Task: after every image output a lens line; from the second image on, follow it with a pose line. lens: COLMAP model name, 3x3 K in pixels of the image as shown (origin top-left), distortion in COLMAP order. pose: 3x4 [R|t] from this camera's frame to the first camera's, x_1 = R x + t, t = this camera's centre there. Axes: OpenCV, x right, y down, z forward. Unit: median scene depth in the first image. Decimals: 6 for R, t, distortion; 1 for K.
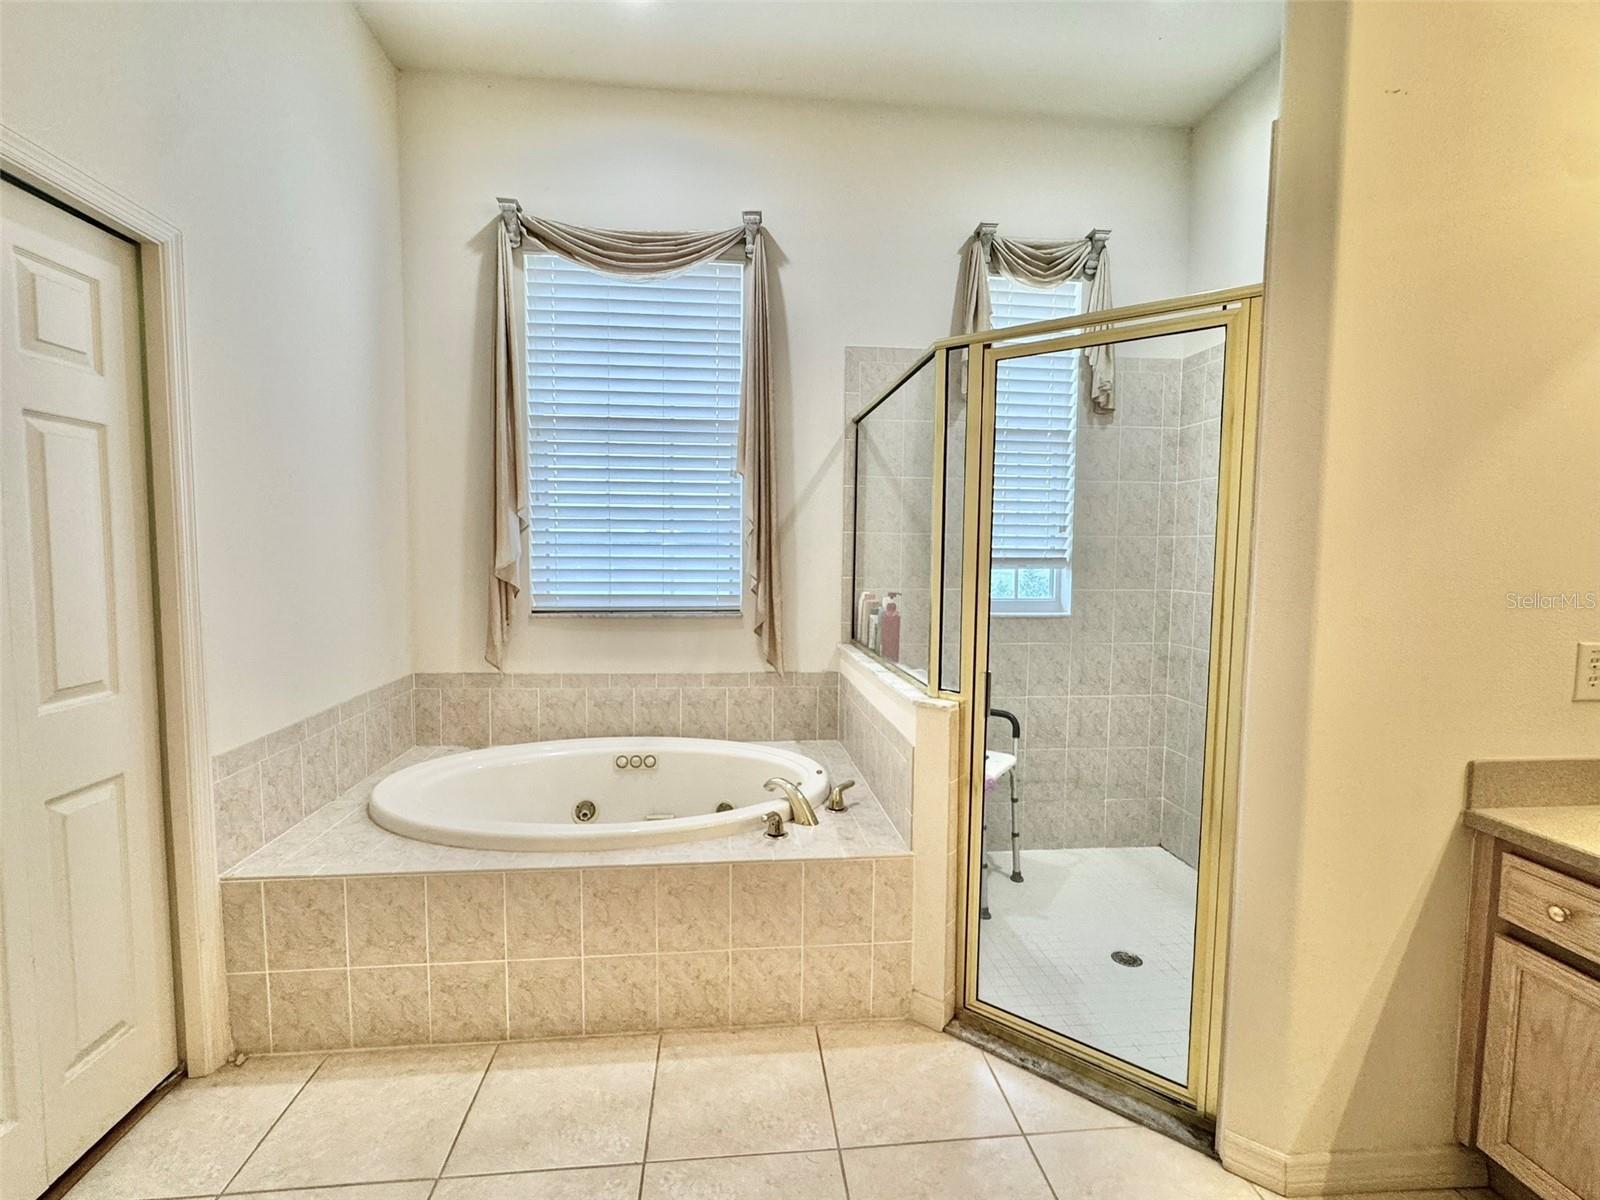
lens RADIAL K [[734.3, 0, 798.3], [0, 734.3, 600.2], [0, 0, 1]] dist [-0.003527, 0.001043]
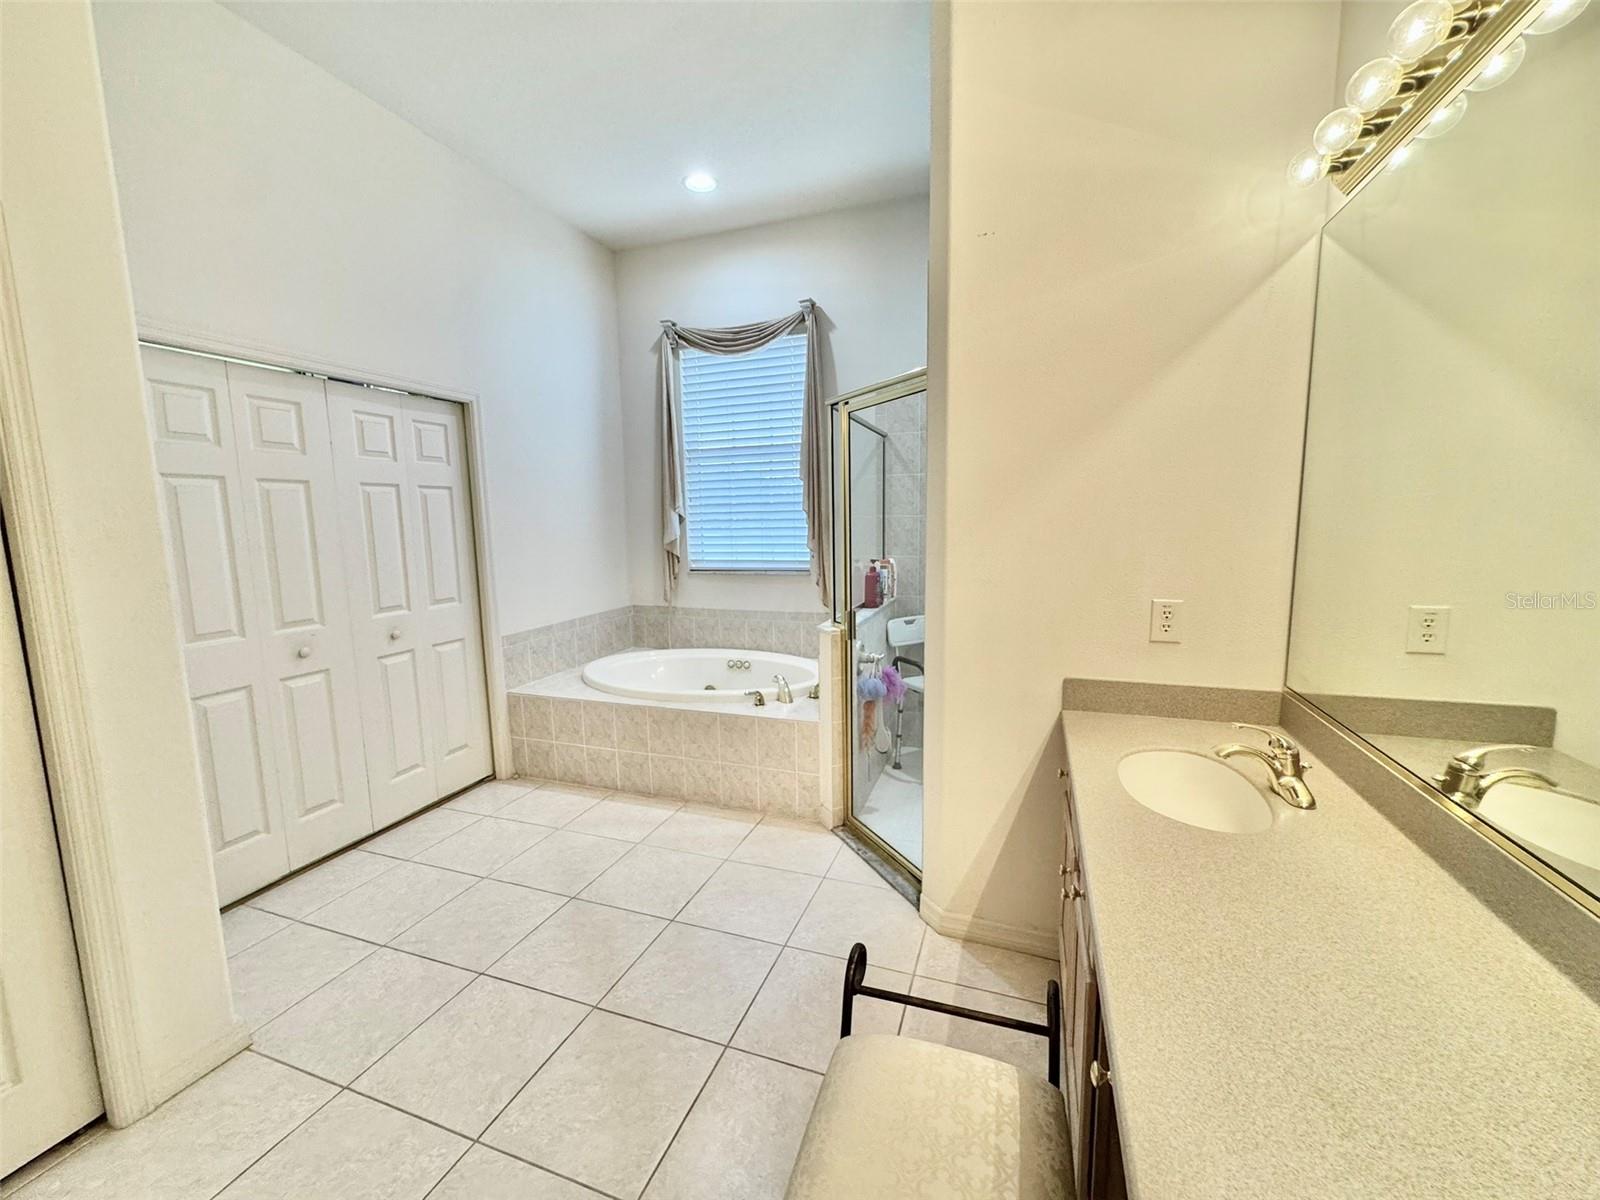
lens RADIAL K [[640.4, 0, 794.5], [0, 640.4, 598.7], [0, 0, 1]] dist [0.001880, -0.000123]
pose [[0.898778, 0.028969, -0.437446, 0.496121], [-0.003978, 0.998312, 0.057938, -0.004907], [0.438386, -0.050333, 0.897376, -0.193141]]
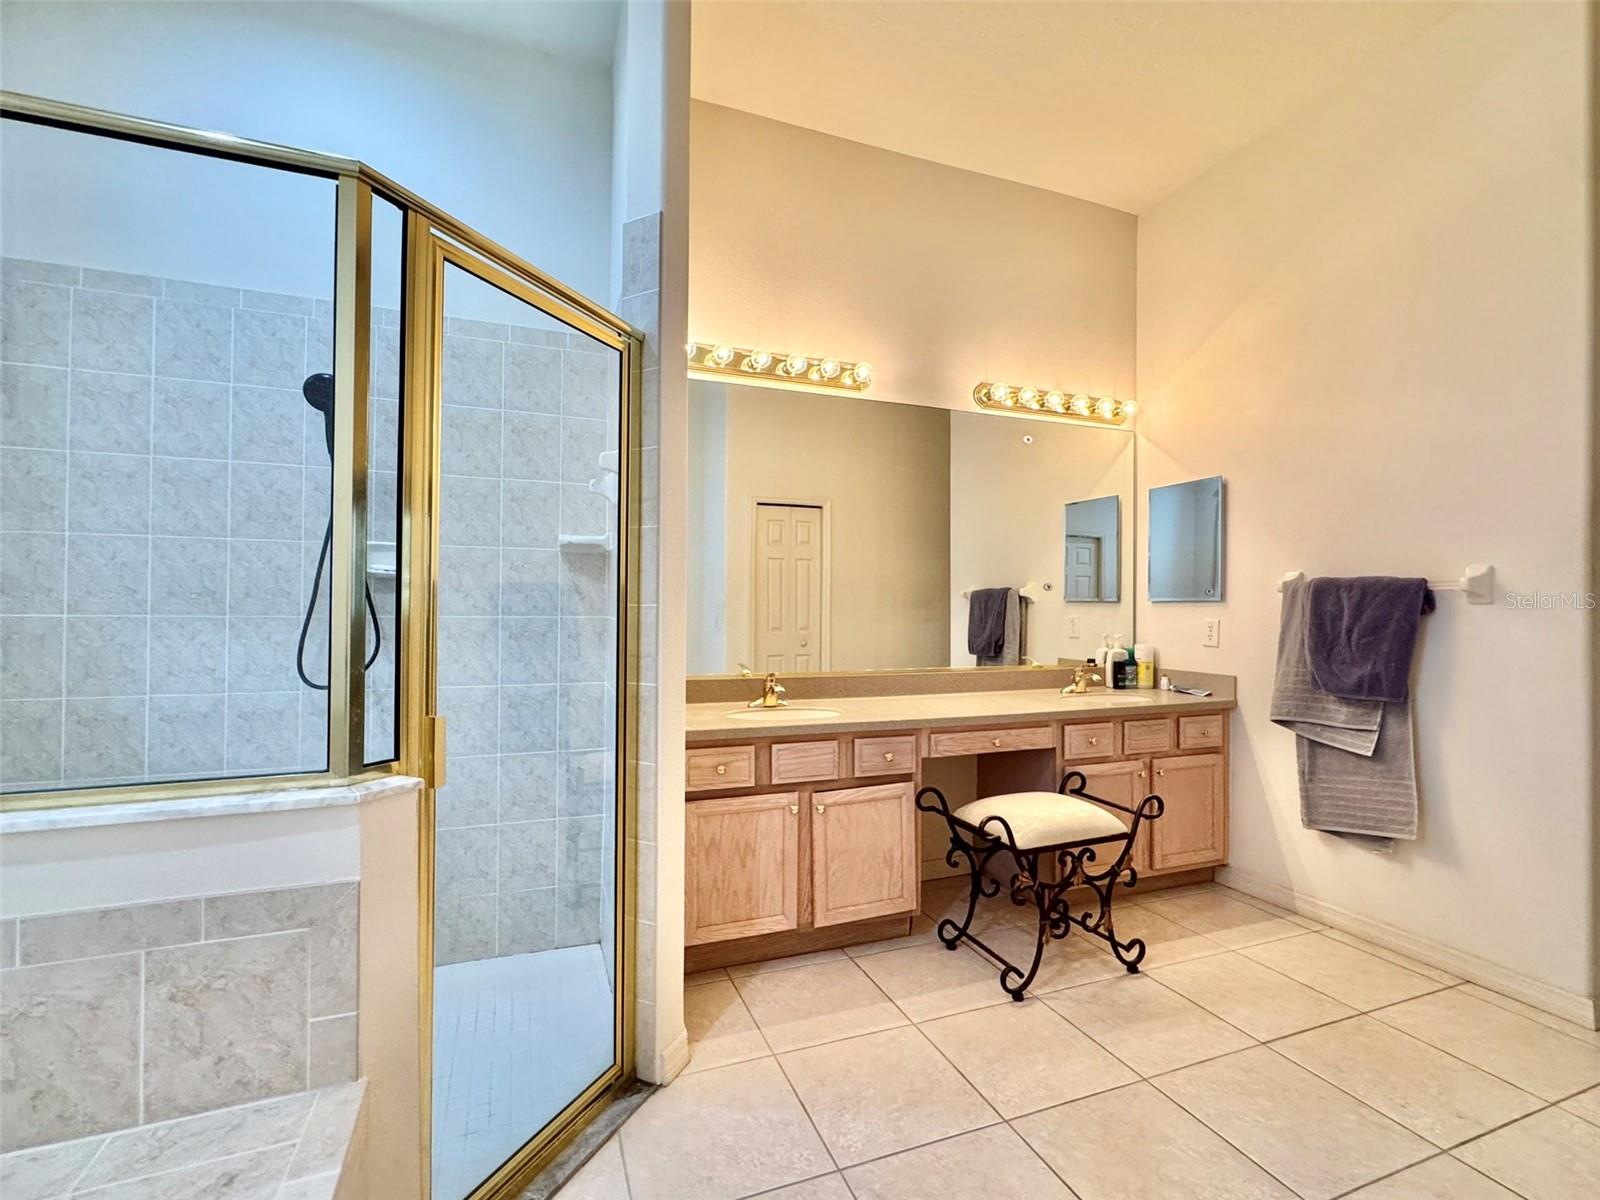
lens RADIAL K [[734.3, 0, 797.3], [0, 734.3, 597.9], [0, 0, 1]] dist [-0.003527, 0.001043]
pose [[-0.262998, -0.001820, 0.964795, -0.310785], [0.057579, 0.998186, 0.017578, -0.000300], [-0.963077, 0.060175, -0.262417, 0.562341]]
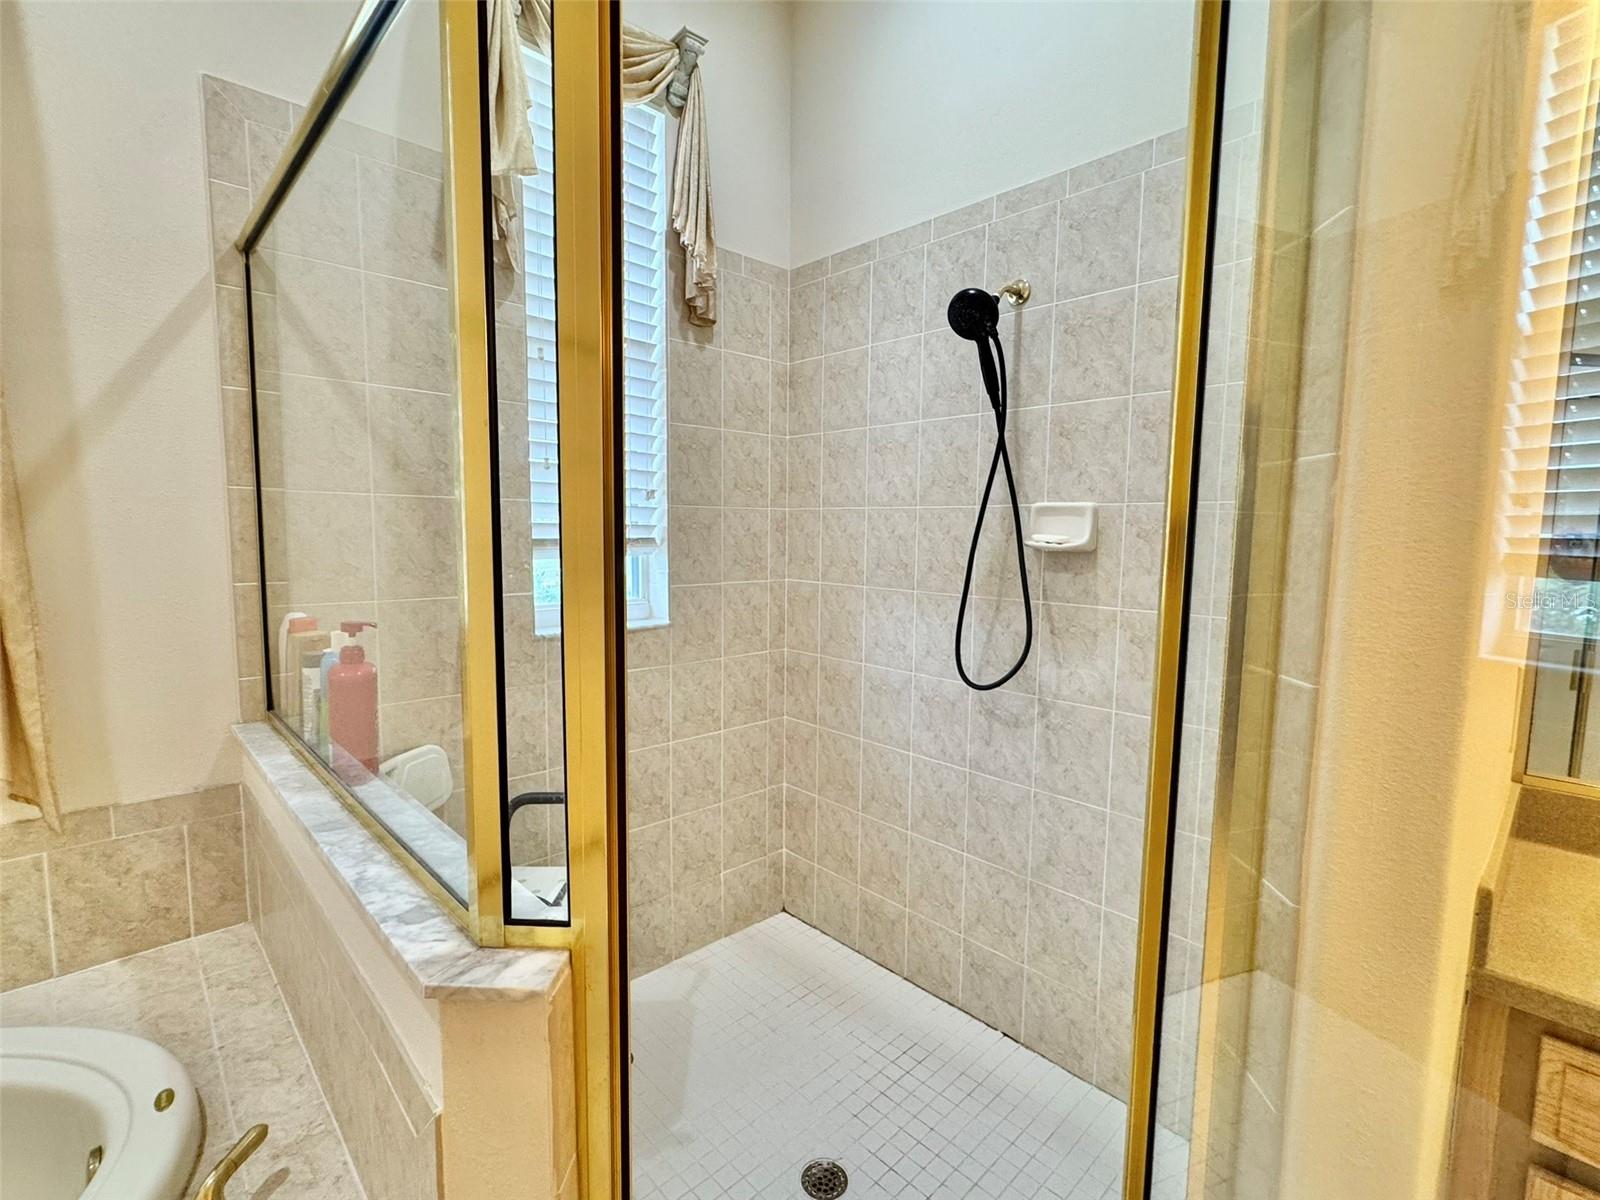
lens RADIAL K [[734.3, 0, 803.9], [0, 734.3, 599.0], [0, 0, 1]] dist [-0.003527, 0.001043]
pose [[0.791450, -0.058087, 0.608468, 0.068119], [0.038218, 0.998229, 0.045583, -0.031313], [-0.610038, -0.012822, 0.792268, 0.435546]]
